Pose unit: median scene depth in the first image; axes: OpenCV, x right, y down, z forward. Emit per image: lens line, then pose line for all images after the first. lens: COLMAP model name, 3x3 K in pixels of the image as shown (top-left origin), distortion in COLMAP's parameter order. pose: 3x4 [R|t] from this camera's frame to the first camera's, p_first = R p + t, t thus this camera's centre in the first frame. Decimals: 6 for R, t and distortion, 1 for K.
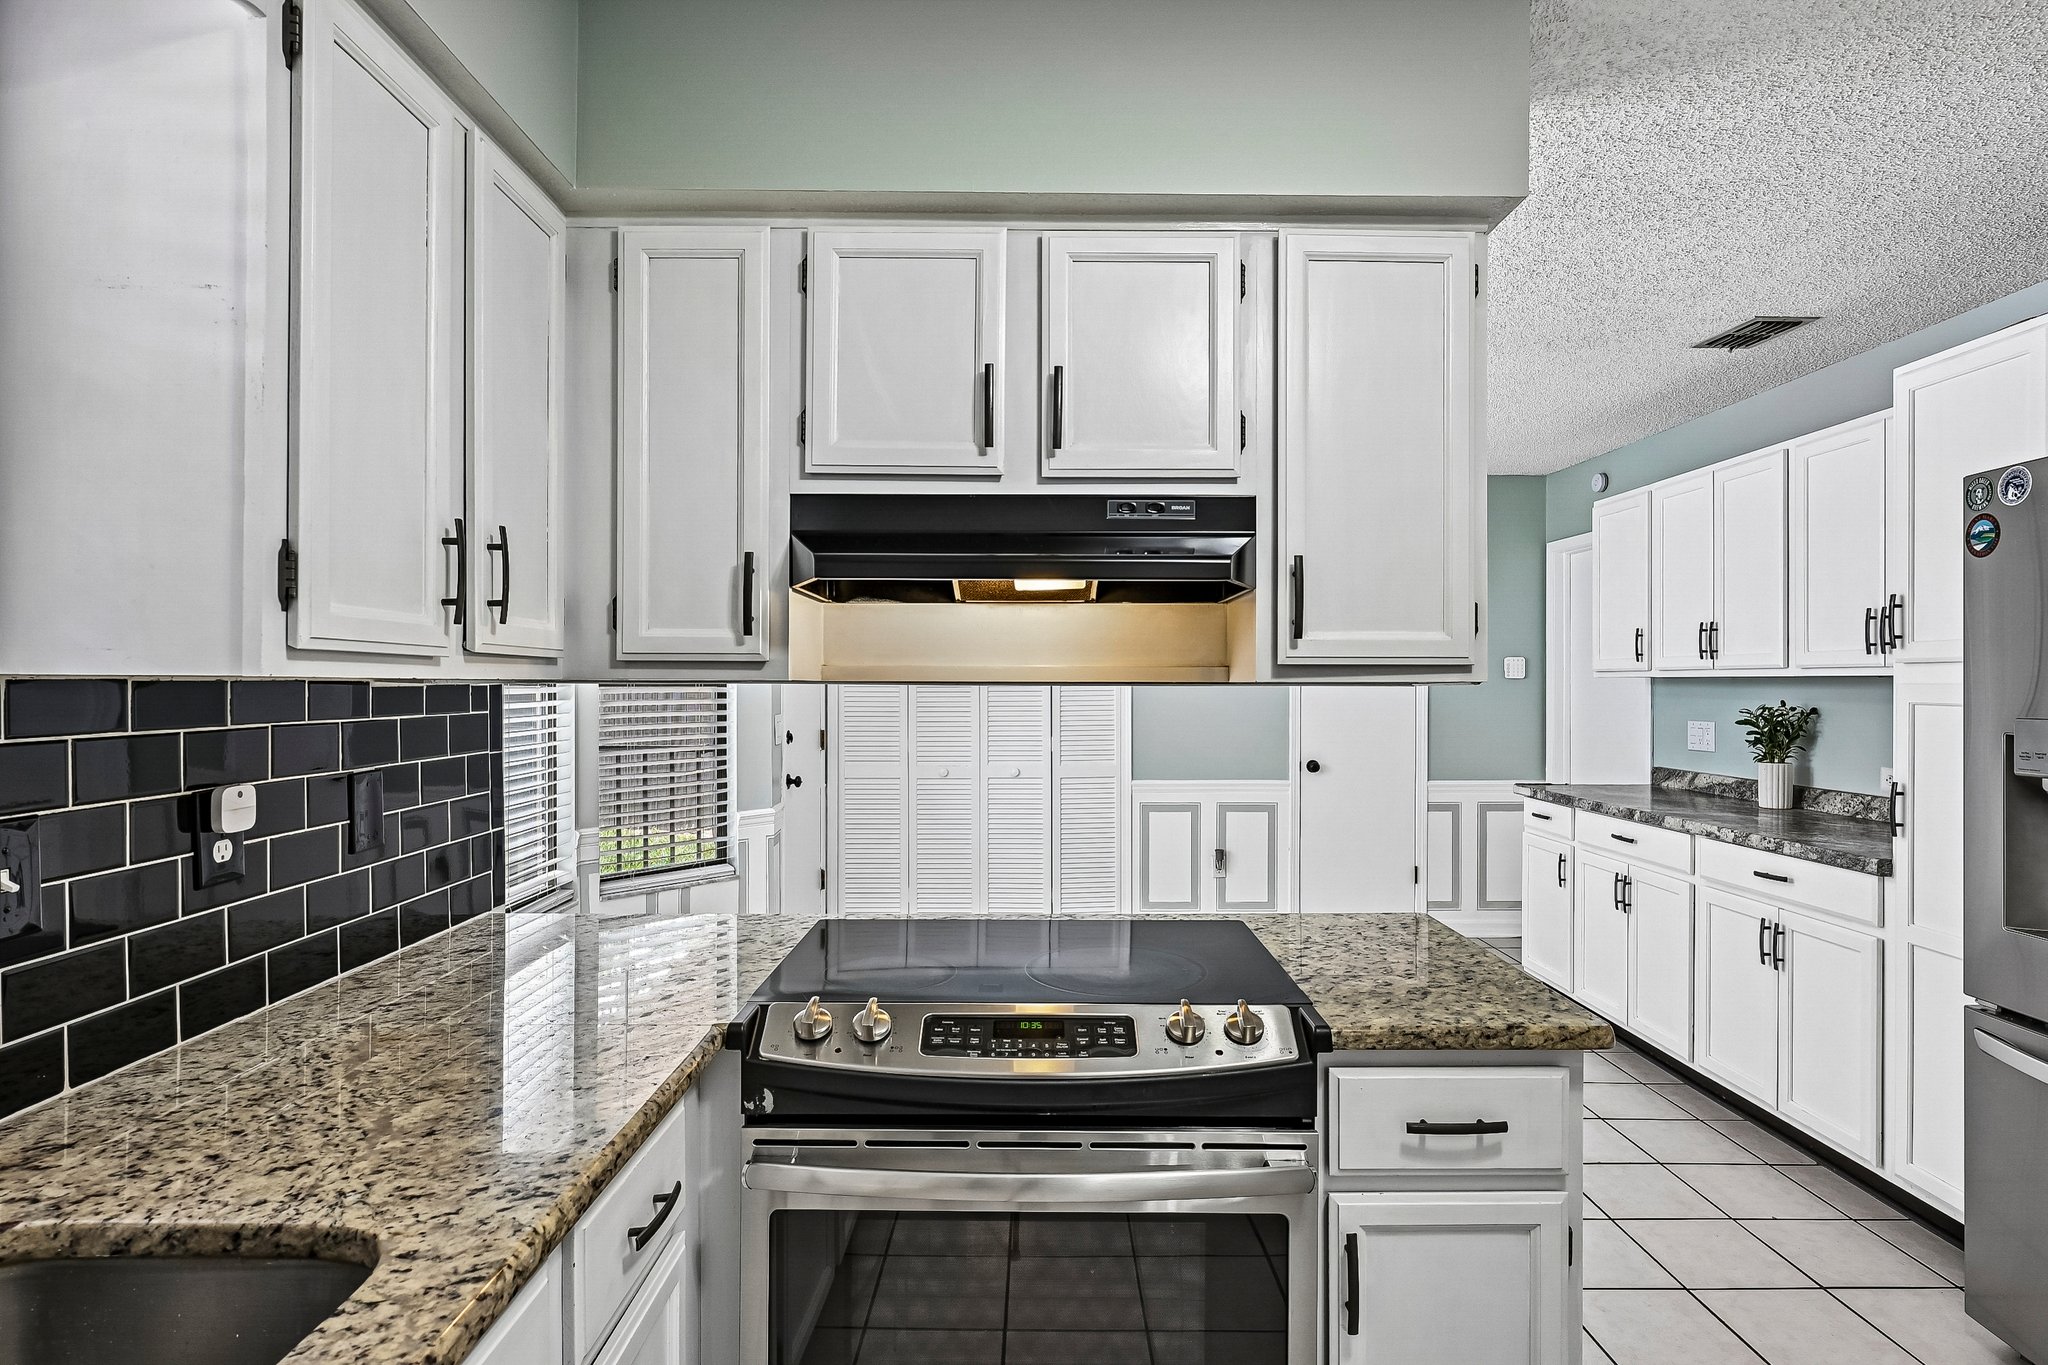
lens RADIAL K [[1077.4, 0, 1033.0], [0, 1077.4, 681.1], [0, 0, 1]] dist [-0.003241, -0.000647]
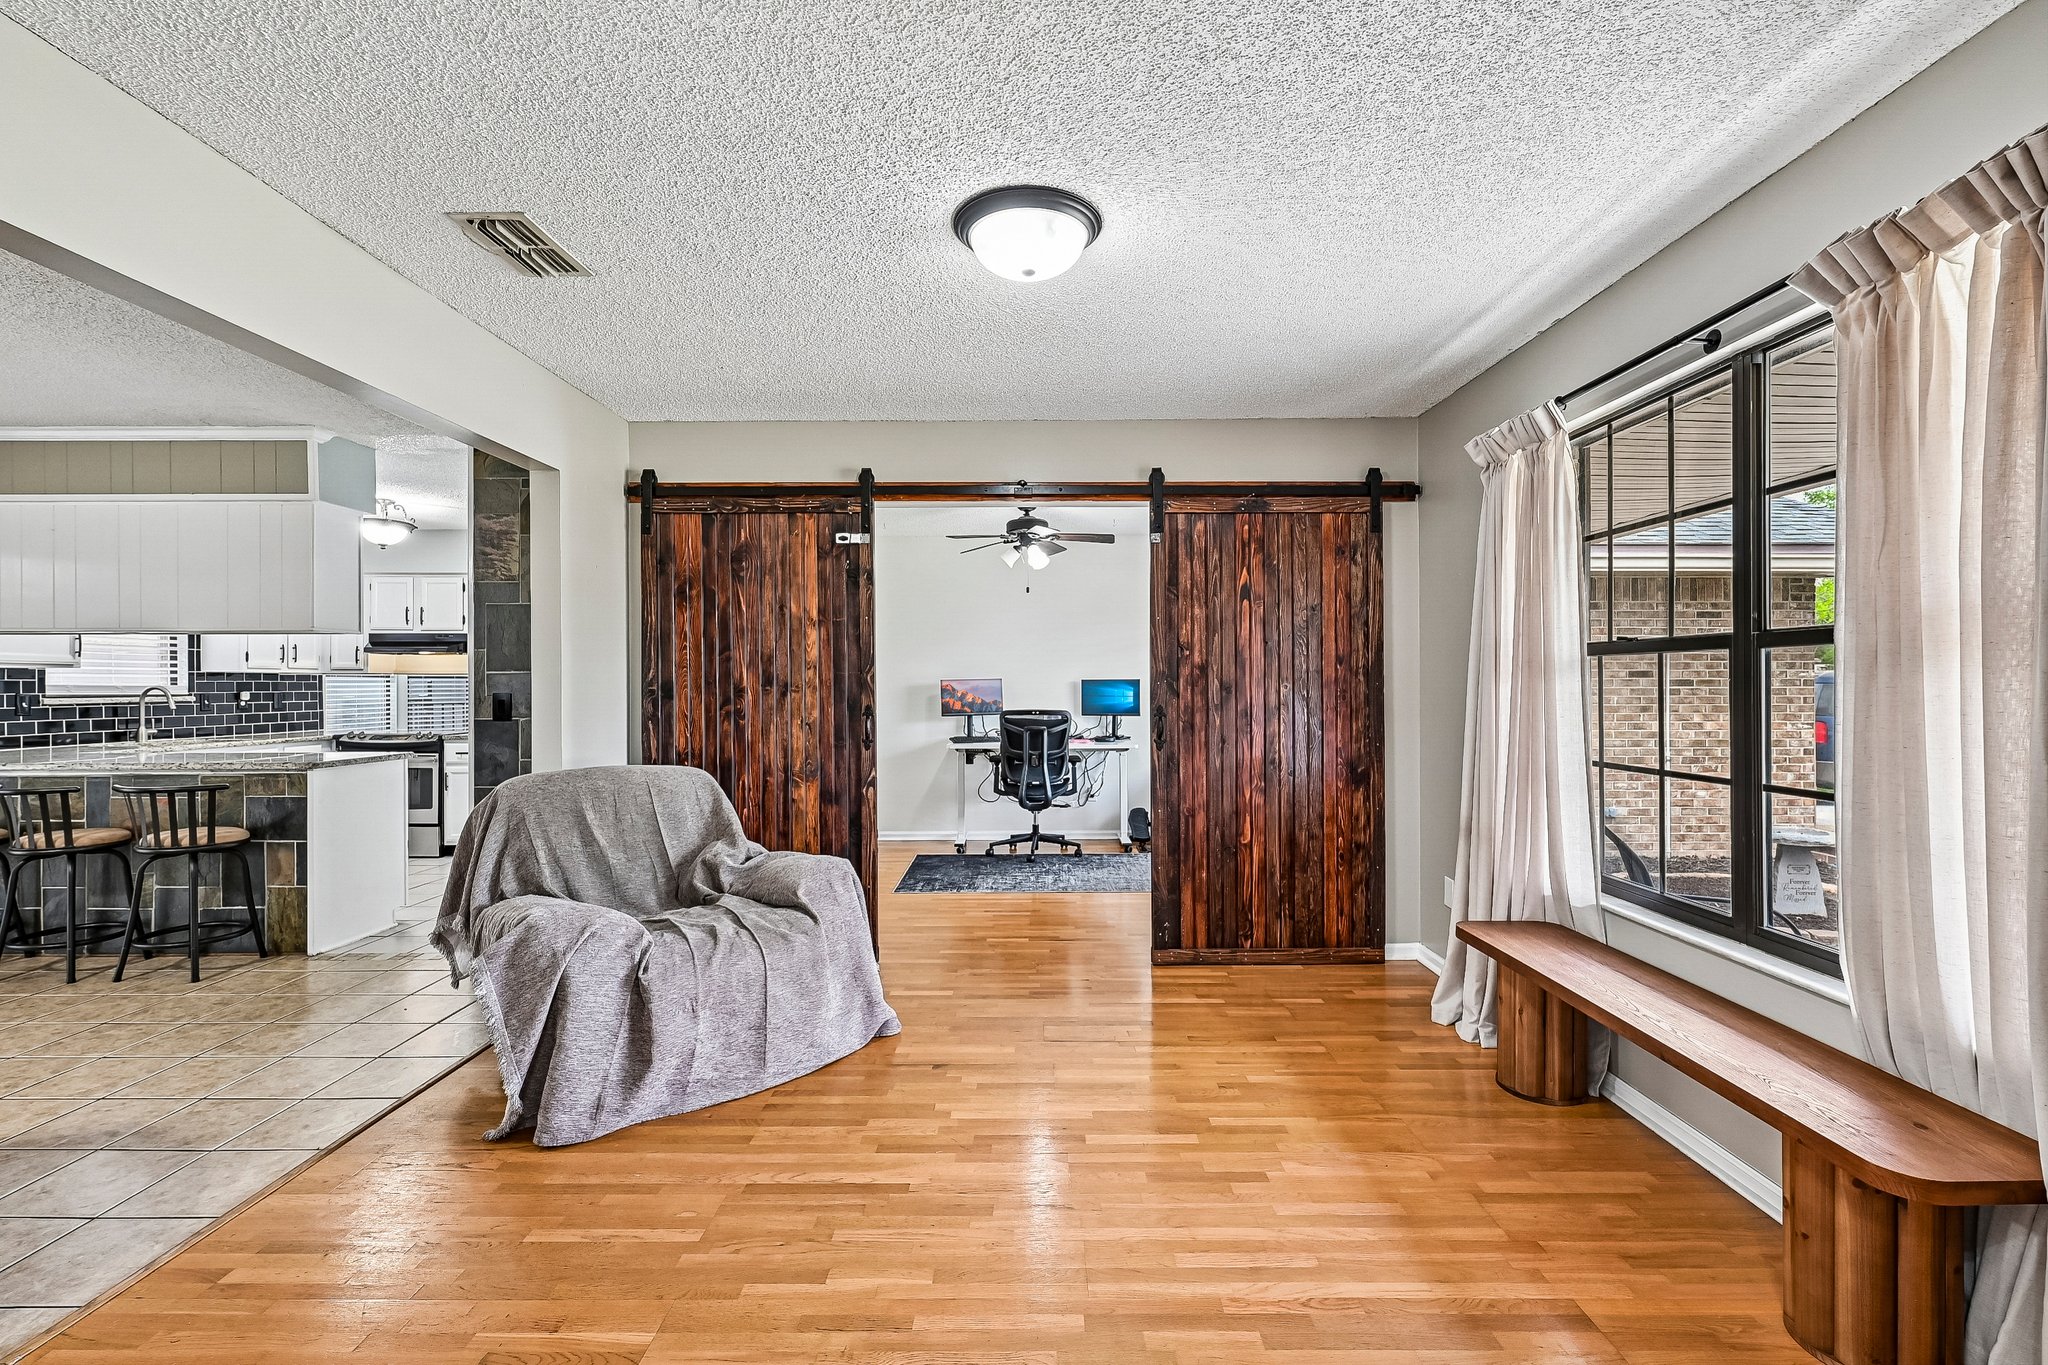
lens RADIAL K [[918.9, 0, 1034.5], [0, 918.9, 682.6], [0, 0, 1]] dist [-0.005366, 0.000134]
pose [[0.999980, -0.003716, -0.005200, 2.713914], [0.003707, 0.999992, -0.001740, 0.059314], [0.005206, 0.001721, 0.999985, -2.993919]]
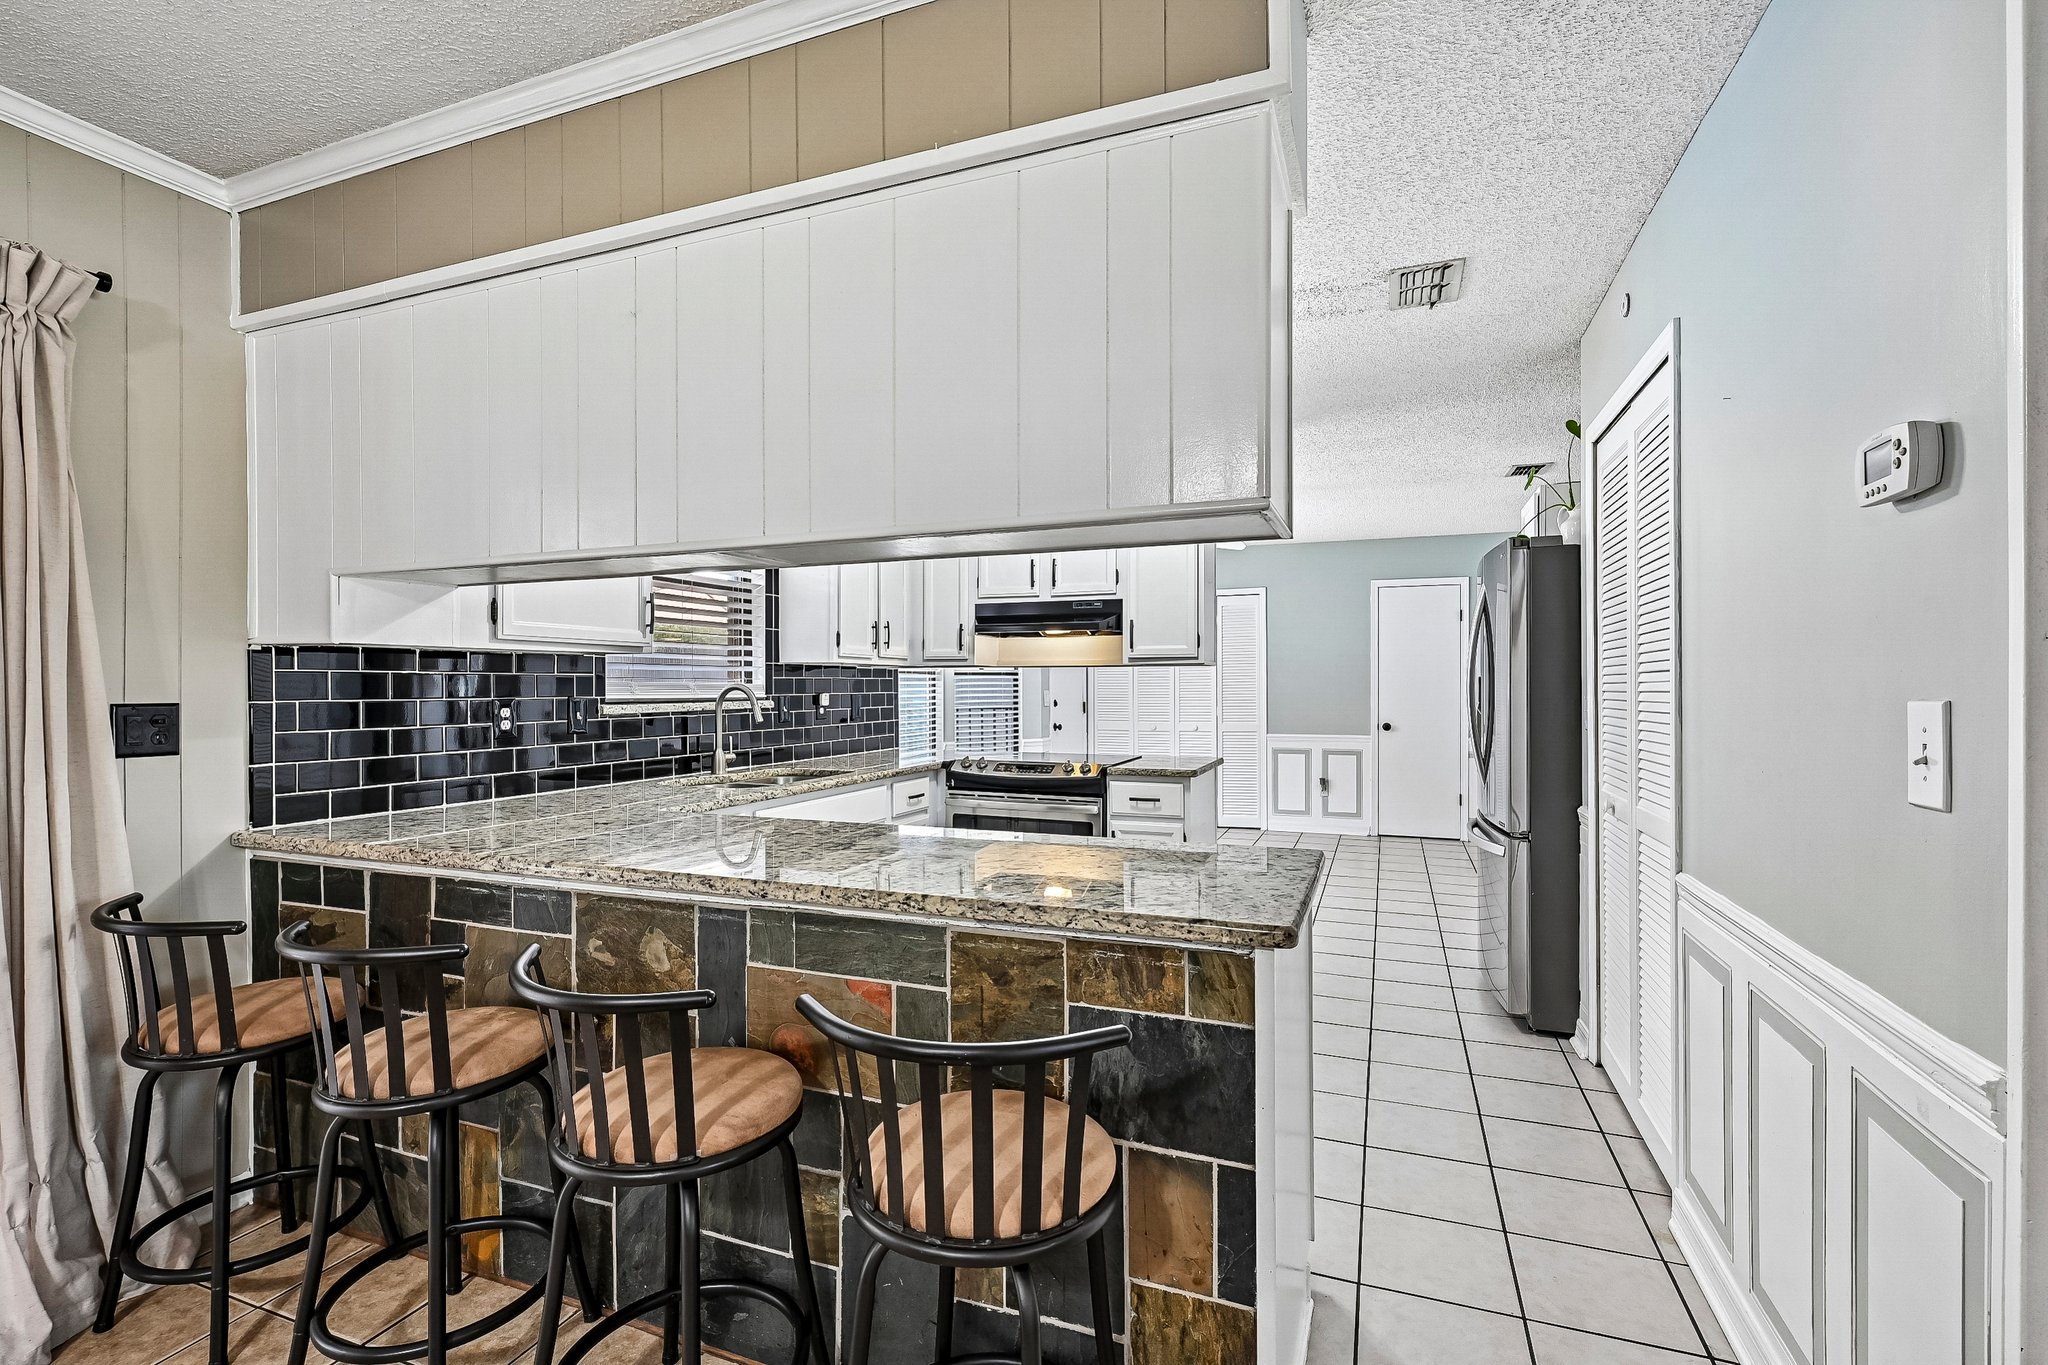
lens RADIAL K [[918.9, 0, 1030.1], [0, 918.9, 686.8], [0, 0, 1]] dist [-0.005366, 0.000134]
pose [[0.929405, -0.001349, -0.369058, 0.888992], [0.002269, 0.999995, 0.002059, 0.056417], [0.369054, -0.002751, 0.929404, -1.377026]]
